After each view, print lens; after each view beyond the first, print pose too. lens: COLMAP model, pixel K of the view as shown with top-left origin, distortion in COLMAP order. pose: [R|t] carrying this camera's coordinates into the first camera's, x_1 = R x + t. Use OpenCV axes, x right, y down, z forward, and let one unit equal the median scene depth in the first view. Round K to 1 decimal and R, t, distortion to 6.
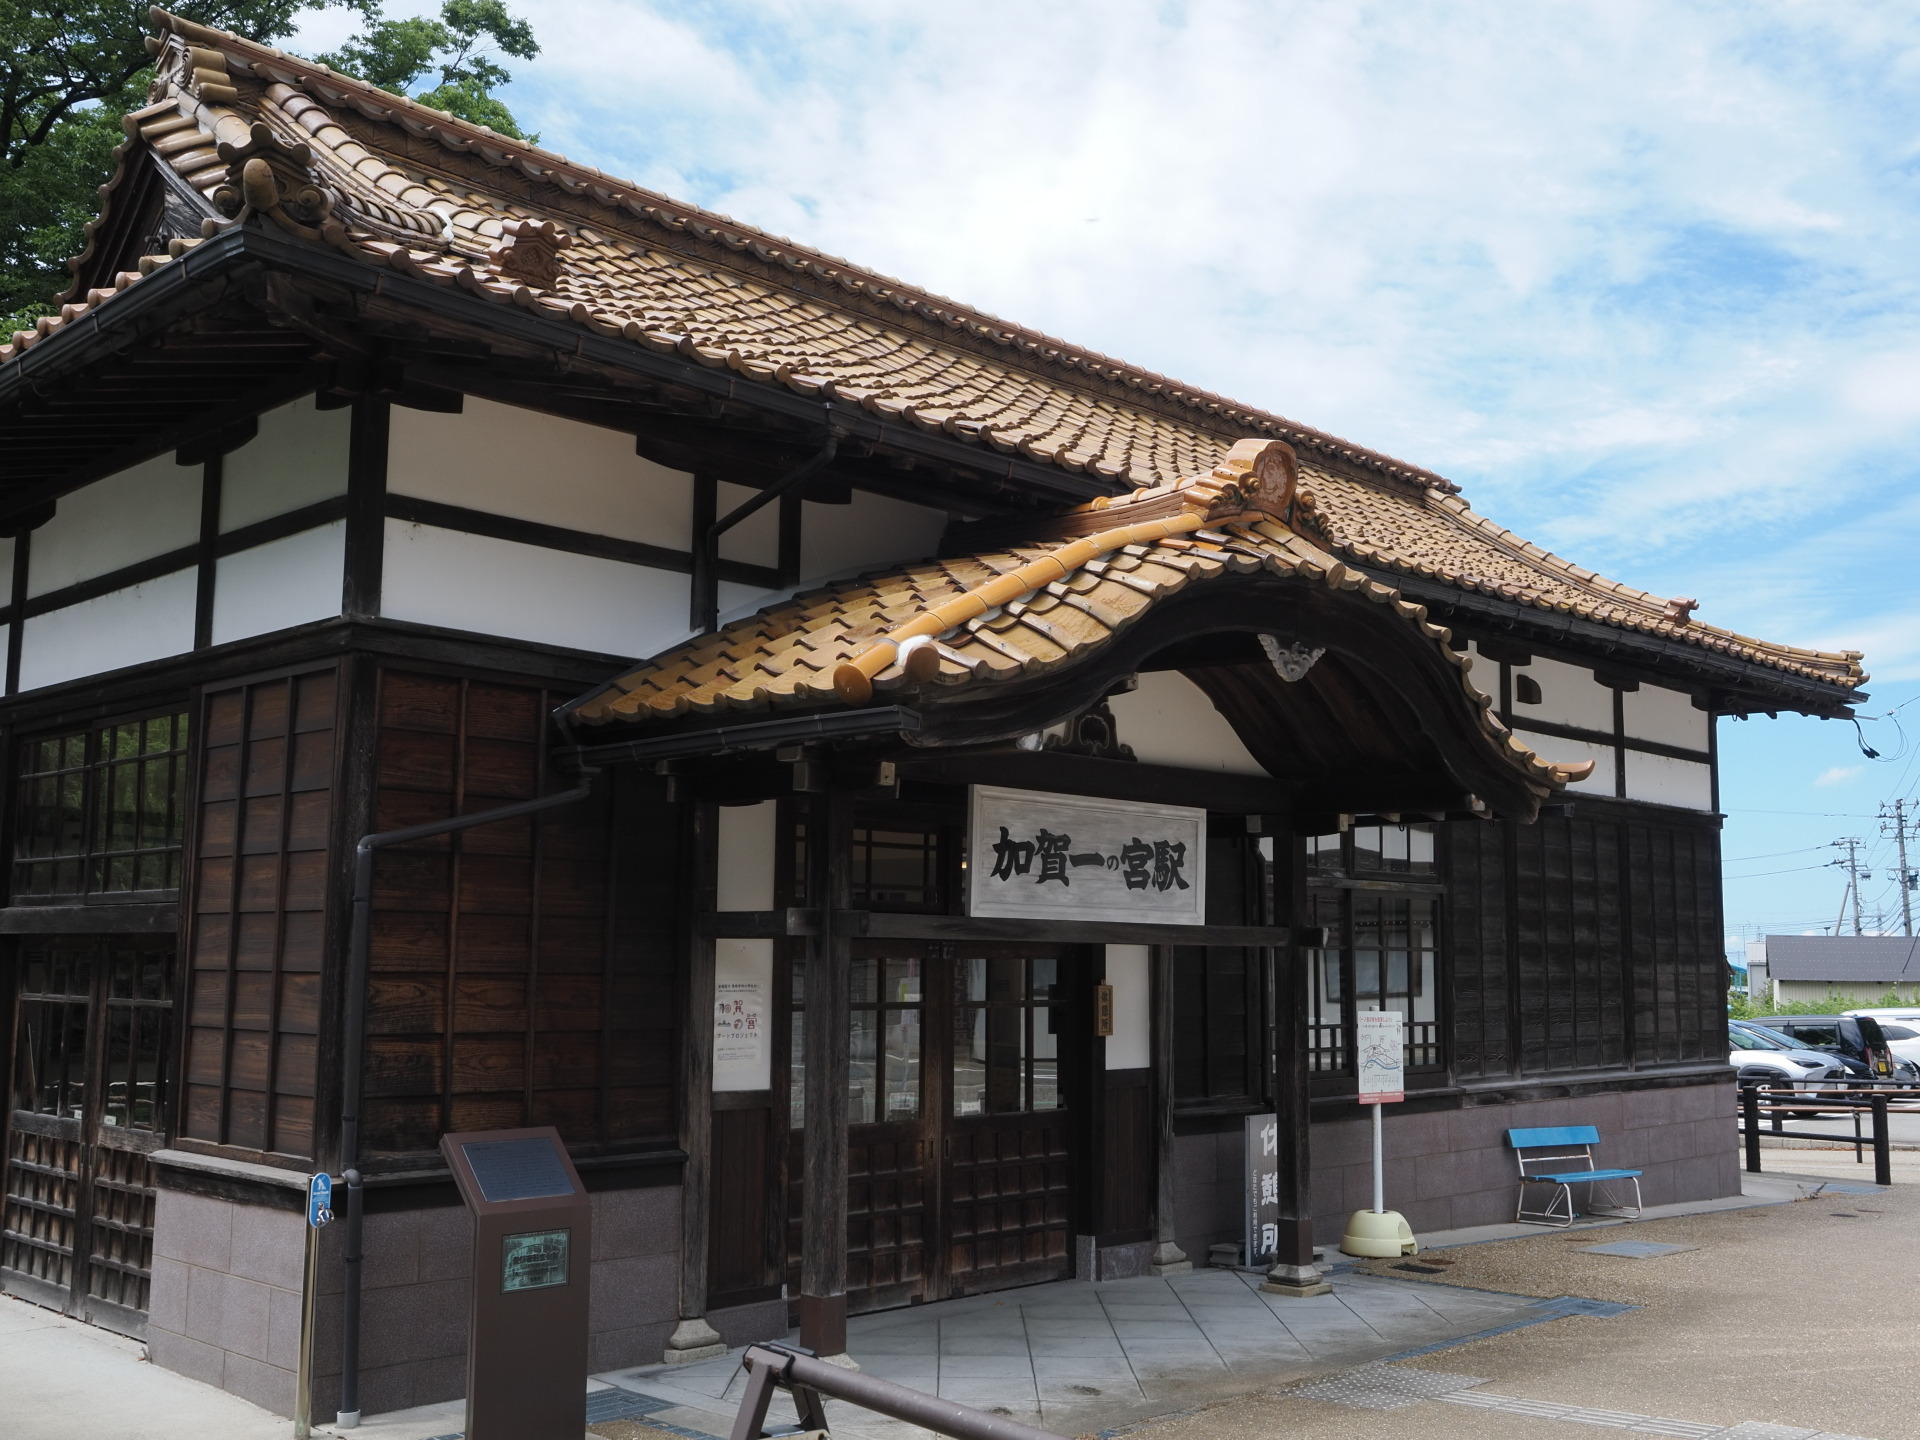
lens RADIAL K [[1889.2, 0, 959.9], [0, 1889.2, 721.0], [0, 0, 1]] dist [0.043430, 0.000000]
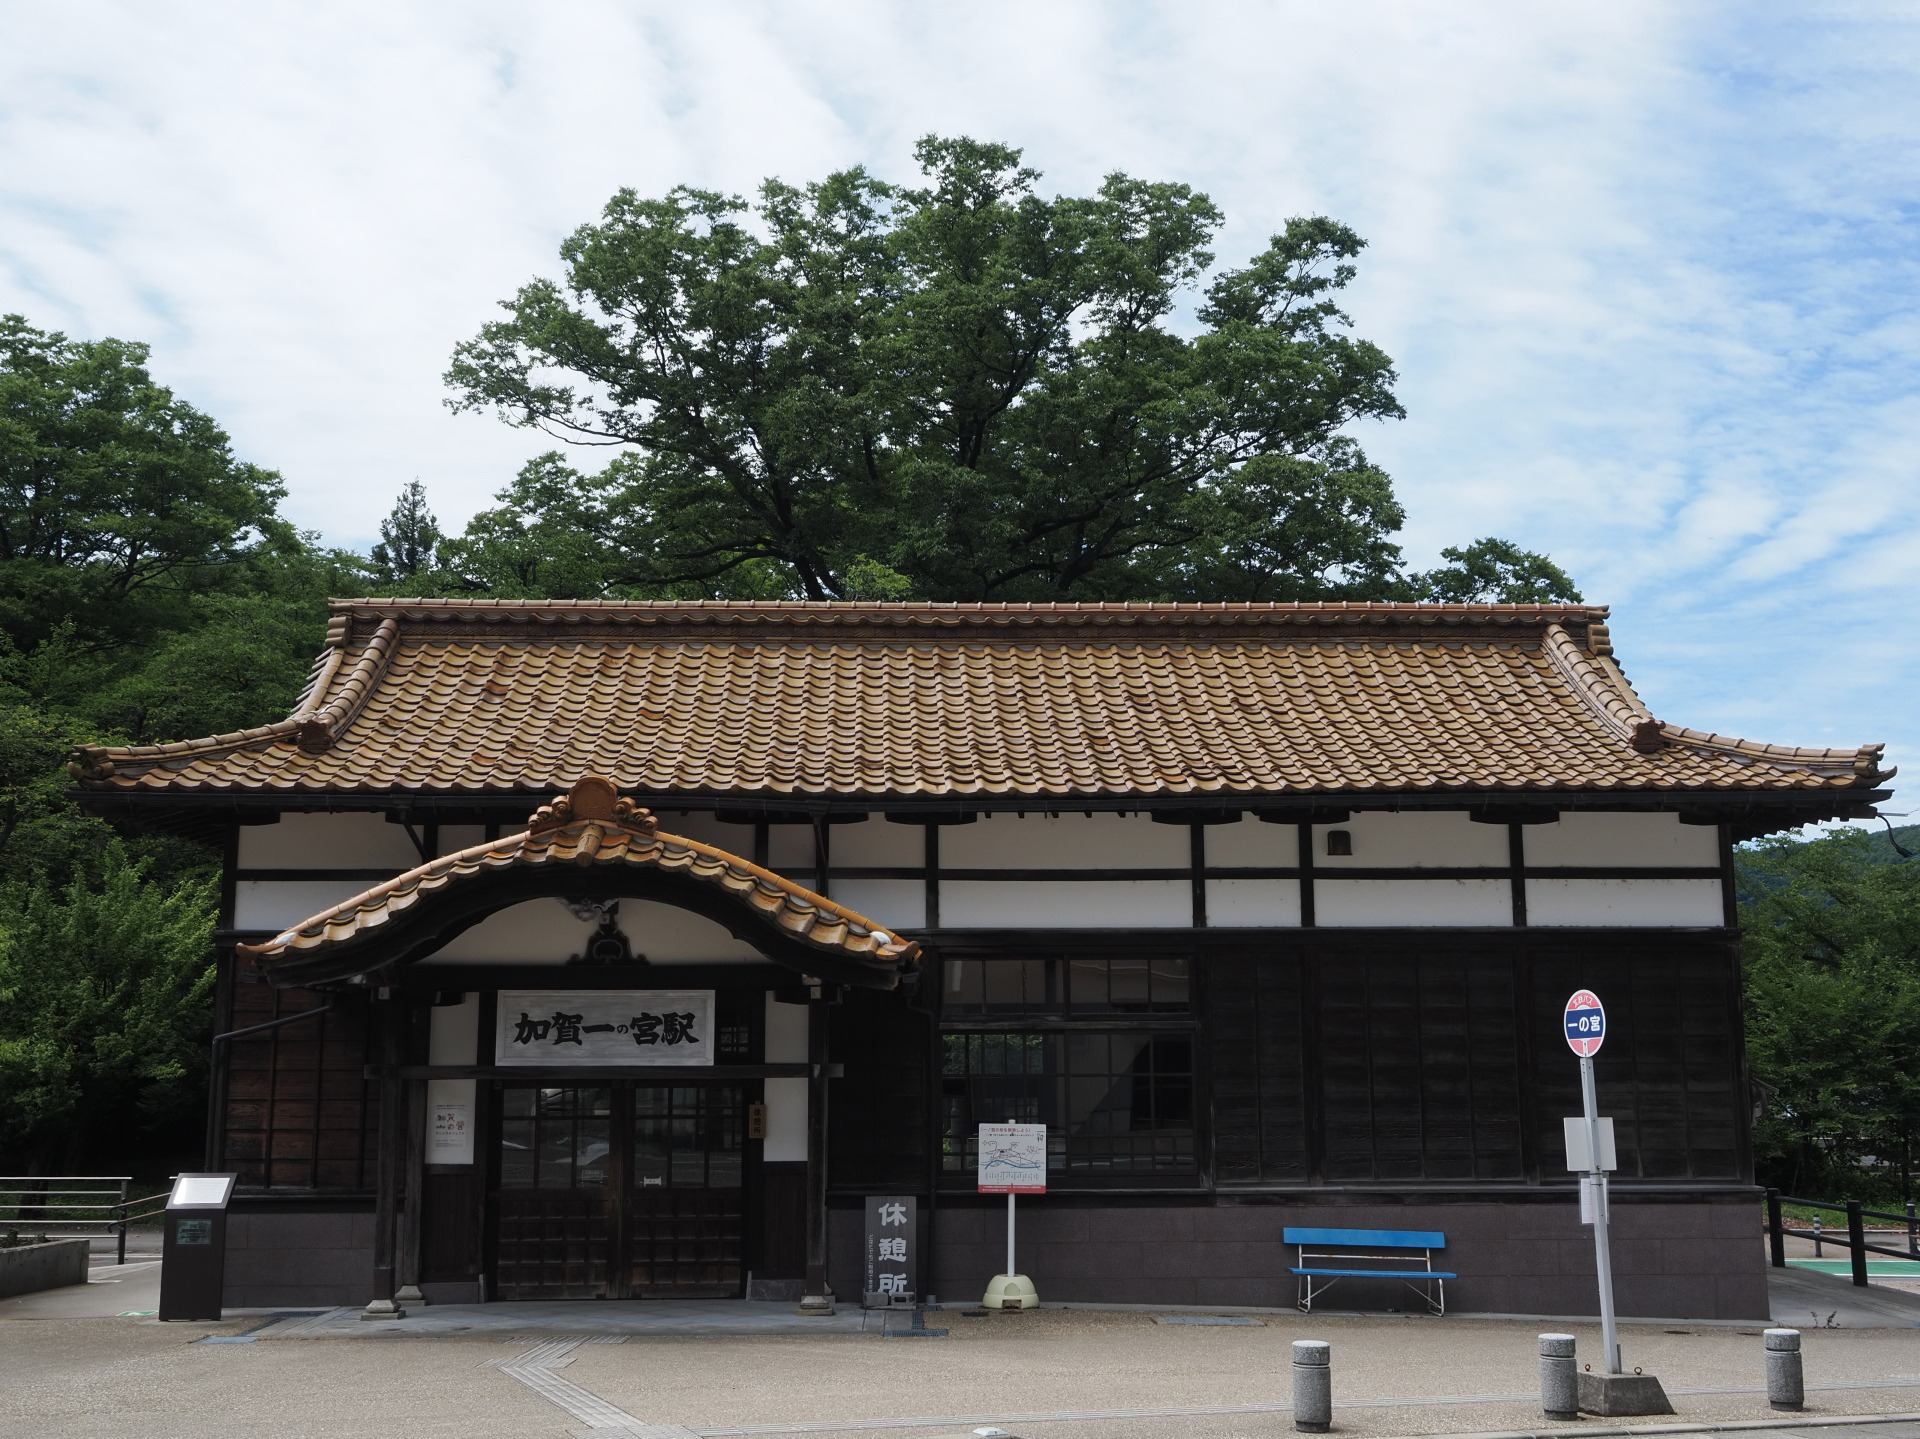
lens RADIAL K [[2070.0, 0, 958.3], [0, 2070.0, 718.1], [0, 0, 1]] dist [0.028845, 0.000000]
pose [[0.721385, -0.130056, -0.680212, 1.503728], [0.096446, 0.991503, -0.087291, -0.007085], [0.685785, -0.002634, 0.727799, -0.103271]]
